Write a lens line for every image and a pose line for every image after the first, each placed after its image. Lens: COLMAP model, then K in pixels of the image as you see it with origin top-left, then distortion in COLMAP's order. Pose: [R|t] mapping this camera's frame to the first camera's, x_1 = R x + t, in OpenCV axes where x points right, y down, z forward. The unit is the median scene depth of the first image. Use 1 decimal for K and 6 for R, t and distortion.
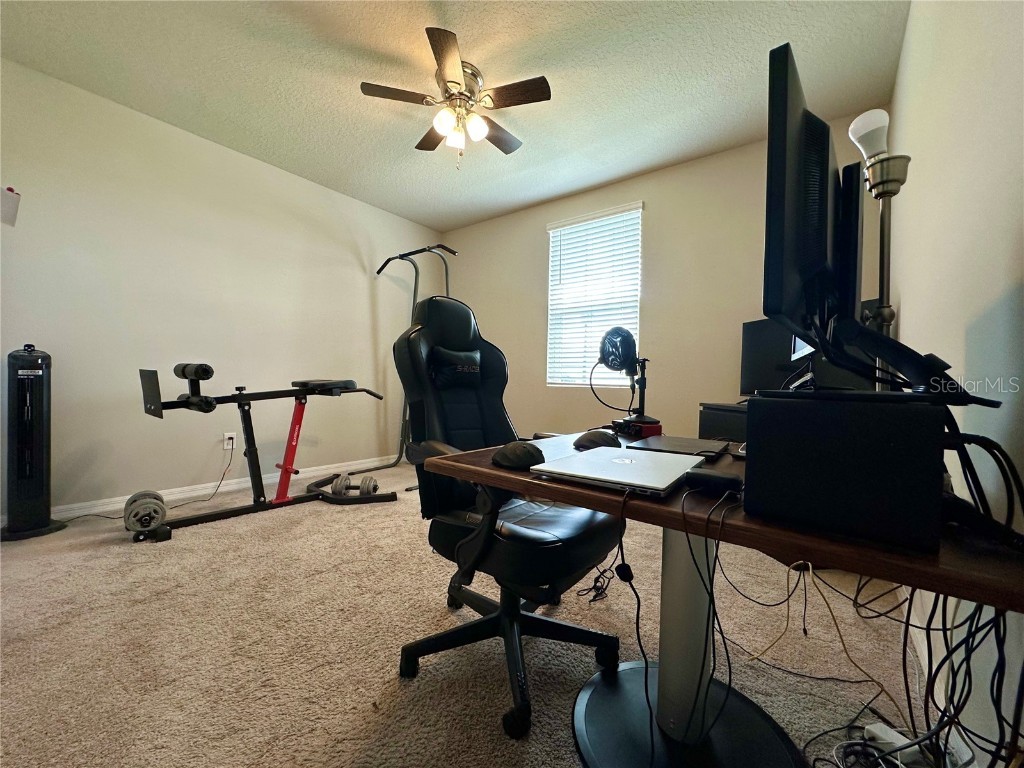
lens RADIAL K [[409.8, 0, 512.0], [0, 409.8, 384.0], [0, 0, 1]] dist [-0.003661, -0.000100]
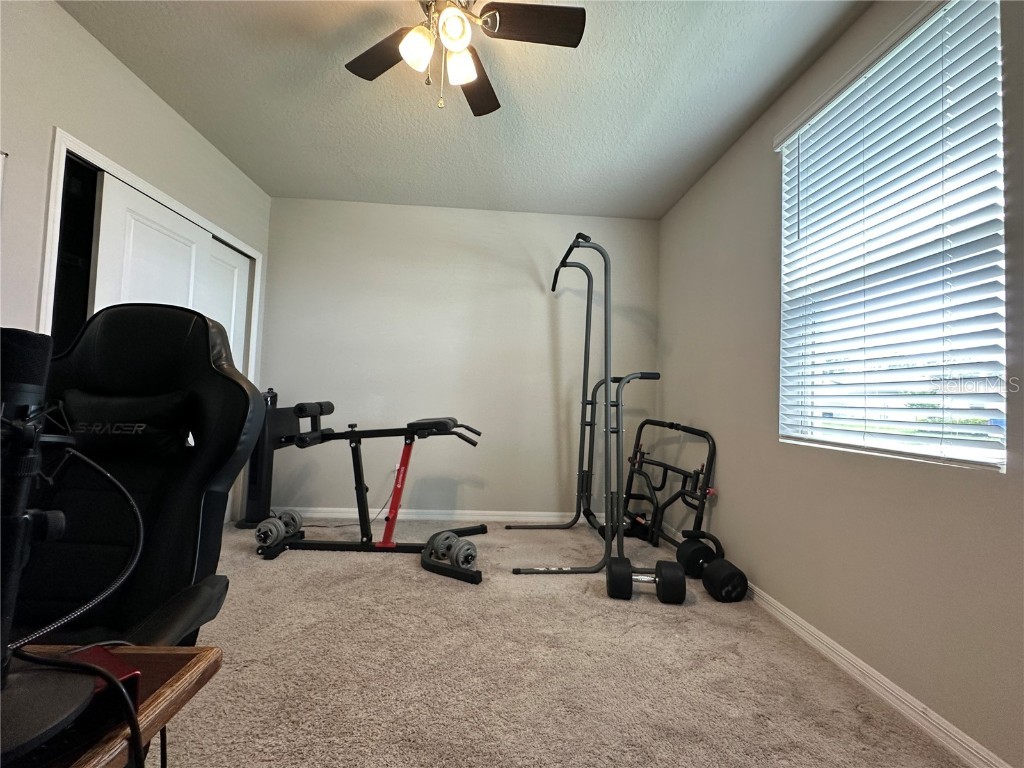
lens RADIAL K [[409.8, 0, 512.0], [0, 409.8, 384.0], [0, 0, 1]] dist [-0.003661, -0.000100]
pose [[0.656875, -0.022751, -0.753656, 0.372710], [-0.025568, 0.998298, -0.052422, -0.048596], [0.753566, 0.053704, 0.655175, 0.600962]]
